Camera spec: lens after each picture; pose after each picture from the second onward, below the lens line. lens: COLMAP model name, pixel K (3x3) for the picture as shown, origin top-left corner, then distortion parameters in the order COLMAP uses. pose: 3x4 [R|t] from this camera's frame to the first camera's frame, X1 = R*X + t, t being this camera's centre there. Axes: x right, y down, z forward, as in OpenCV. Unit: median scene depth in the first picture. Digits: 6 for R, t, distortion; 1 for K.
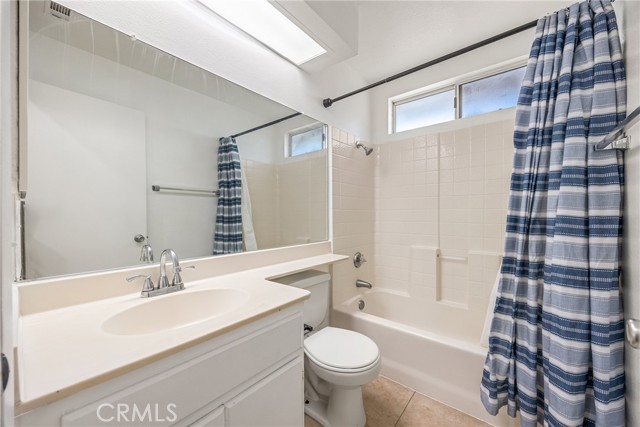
lens RADIAL K [[249.4, 0, 319.8], [0, 249.4, 211.7], [0, 0, 1]] dist [-0.001121, -0.000167]
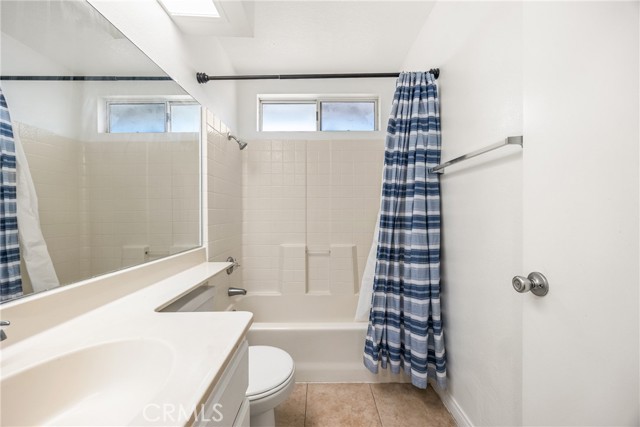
lens RADIAL K [[250.5, 0, 320.2], [0, 250.5, 210.8], [0, 0, 1]] dist [0.000387, 0.000029]
pose [[0.766855, 0.005524, 0.641797, -0.336840], [-0.004386, 0.999985, -0.003367, -0.001035], [-0.641806, -0.000233, 0.766867, 0.208011]]
